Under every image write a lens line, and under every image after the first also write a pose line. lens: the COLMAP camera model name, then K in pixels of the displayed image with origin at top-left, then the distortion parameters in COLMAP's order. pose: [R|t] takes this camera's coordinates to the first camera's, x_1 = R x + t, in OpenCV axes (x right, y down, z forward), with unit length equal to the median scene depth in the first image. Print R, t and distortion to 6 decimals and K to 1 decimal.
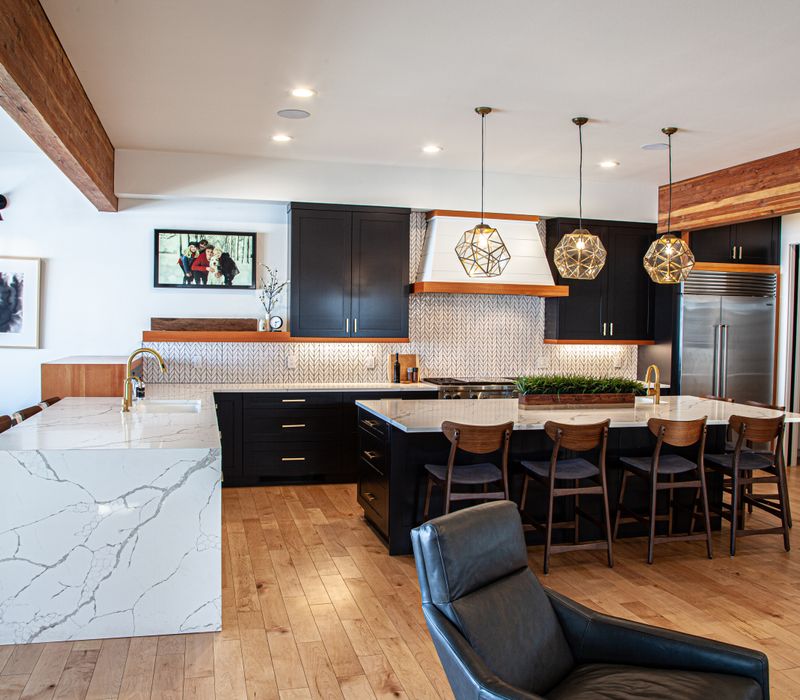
lens RADIAL K [[742.7, 0, 398.8], [0, 742.7, 351.8], [0, 0, 1]] dist [-0.112994, 0.075232]
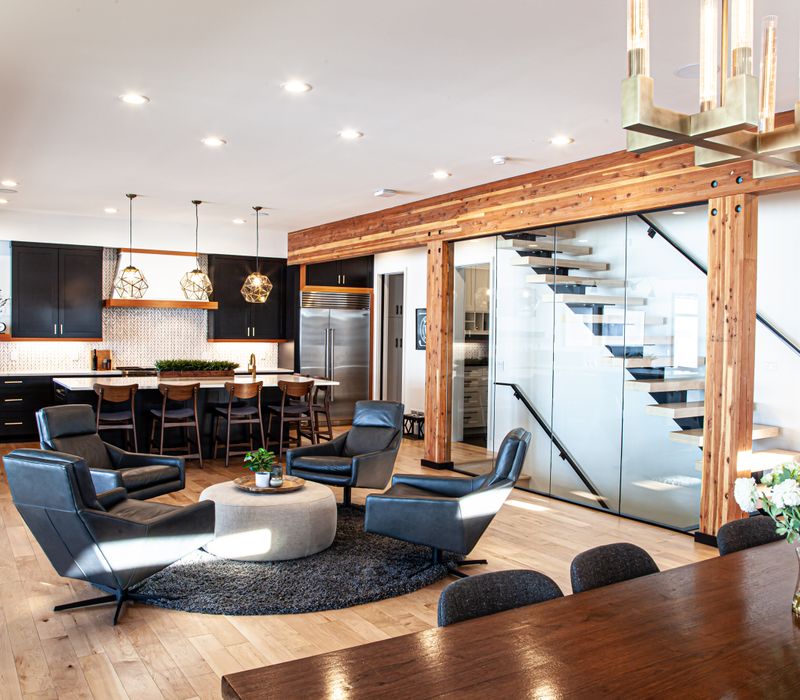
lens RADIAL K [[742.7, 0, 398.8], [0, 742.7, 351.8], [0, 0, 1]] dist [-0.112994, 0.075232]
pose [[0.954267, -0.007905, 0.298852, 0.140571], [0.010224, 0.999929, -0.006199, 0.022349], [-0.298781, 0.008971, 0.954279, -0.511945]]
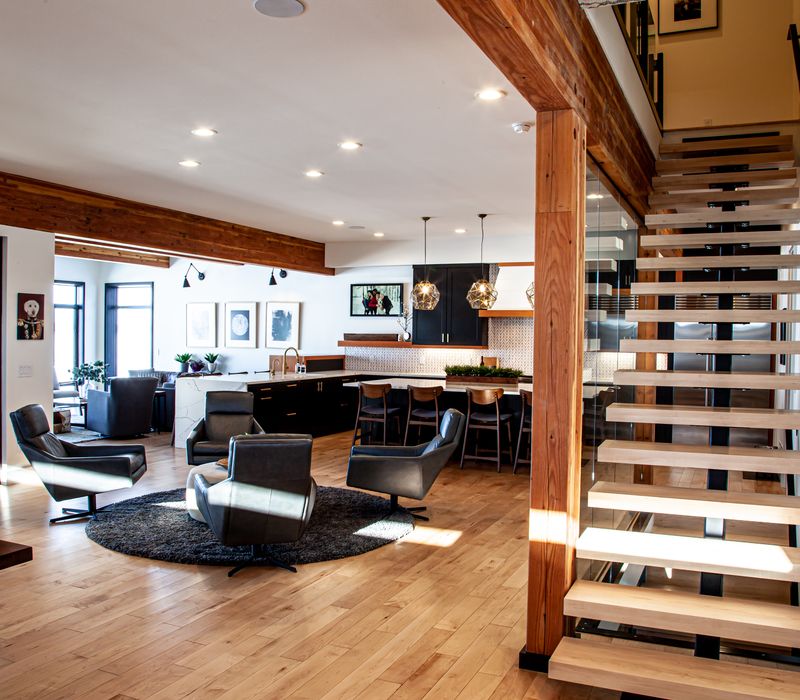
lens RADIAL K [[758.9, 0, 401.6], [0, 758.9, 365.8], [0, 0, 1]] dist [-0.111729, 0.081579]
pose [[0.778974, 0.022926, -0.626637, 0.906238], [-0.028069, 0.999605, 0.001679, 0.025406], [0.626427, 0.016281, 0.779310, -0.356998]]
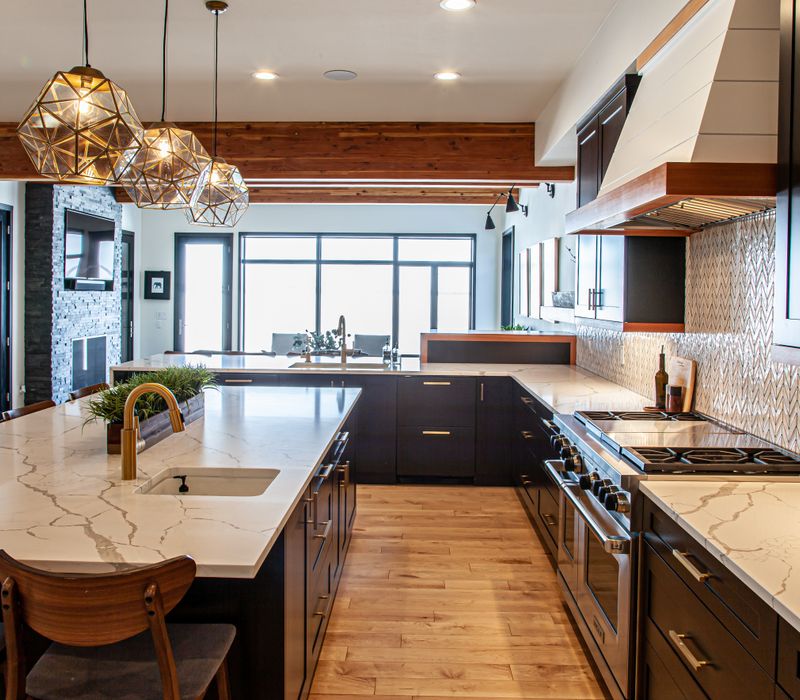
lens RADIAL K [[742.7, 0, 398.8], [0, 742.7, 351.8], [0, 0, 1]] dist [-0.112994, 0.075232]
pose [[-0.276777, 0.057870, -0.959190, 0.580463], [-0.052313, 0.995797, 0.075174, -0.029781], [0.959509, 0.070984, -0.272586, 1.020057]]
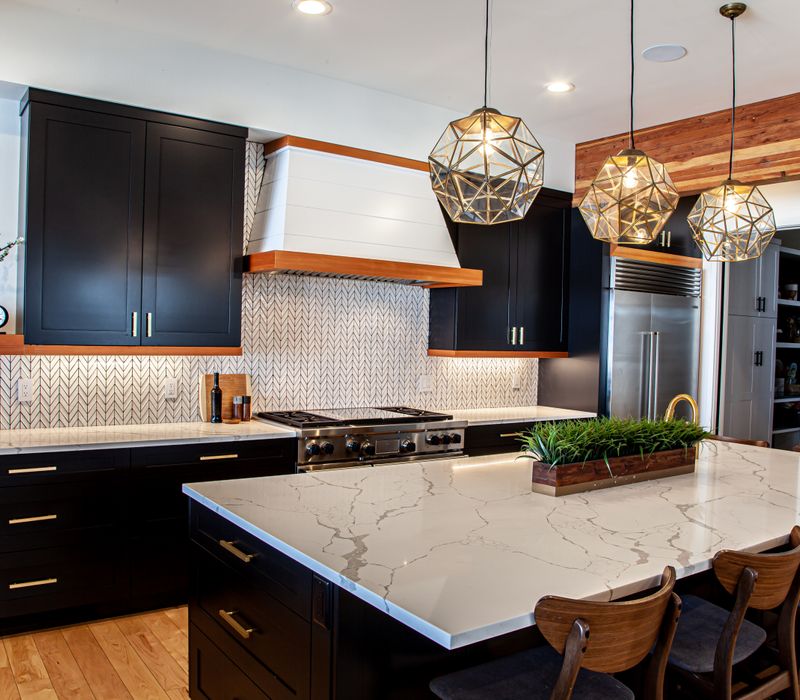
lens RADIAL K [[724.0, 0, 401.0], [0, 724.0, 352.9], [0, 0, 1]] dist [-0.127745, 0.080837]
pose [[0.935243, 0.002827, 0.353996, -0.071526], [-0.000684, 0.999981, -0.006179, -0.010930], [-0.354007, 0.005537, 0.935227, 0.433239]]
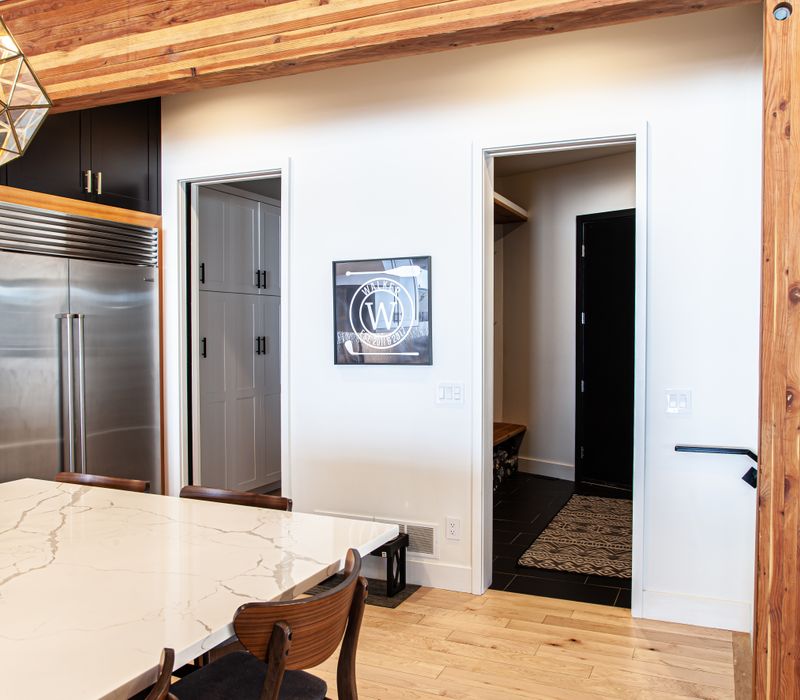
lens RADIAL K [[745.1, 0, 400.0], [0, 745.1, 350.0], [0, 0, 1]] dist [-0.008055, 0.000000]
pose [[0.623938, -0.035004, 0.780690, 0.185002], [0.040465, 0.999103, 0.012458, -0.008148], [-0.780426, 0.023818, 0.624795, 0.520186]]
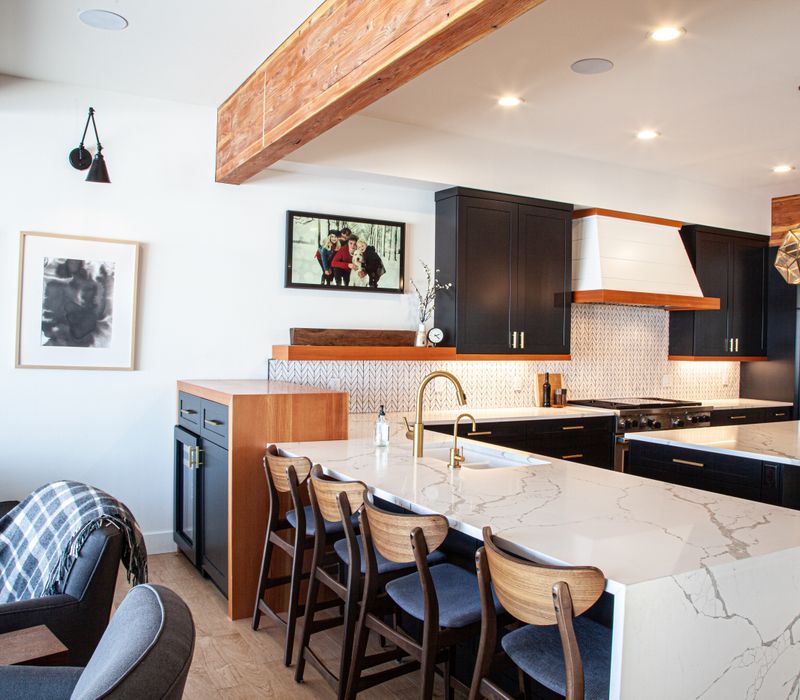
lens RADIAL K [[724.0, 0, 401.0], [0, 724.0, 352.9], [0, 0, 1]] dist [-0.127745, 0.080837]
pose [[0.968759, 0.000352, 0.248002, -0.392489], [0.003733, 0.999865, -0.016000, -0.008393], [-0.247975, 0.016426, 0.968627, 0.249463]]
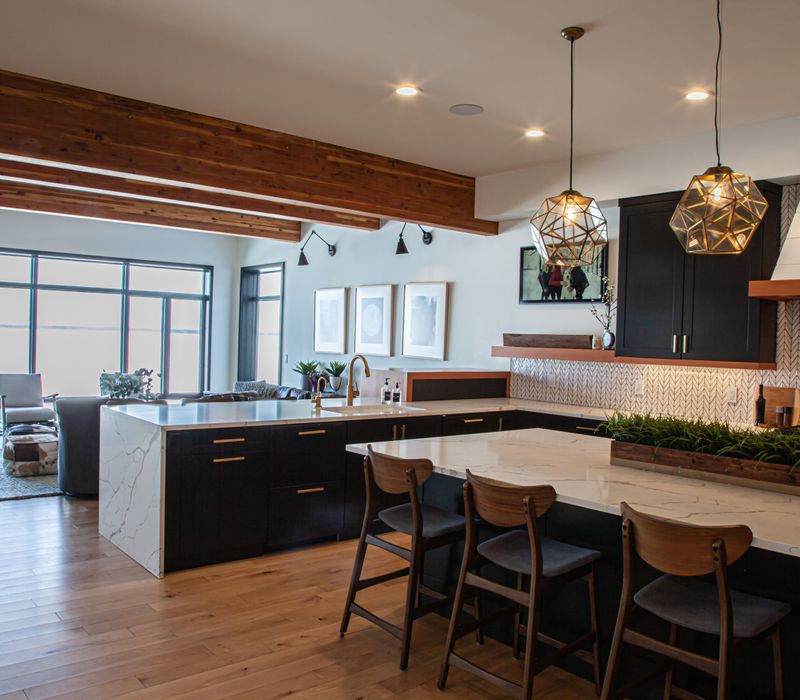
lens RADIAL K [[724.0, 0, 401.0], [0, 724.0, 352.9], [0, 0, 1]] dist [-0.127745, 0.080837]
pose [[0.434139, 0.017923, -0.900668, 0.483285], [-0.060309, 0.998137, -0.009207, -0.001314], [0.898825, 0.058315, 0.434411, 0.411685]]
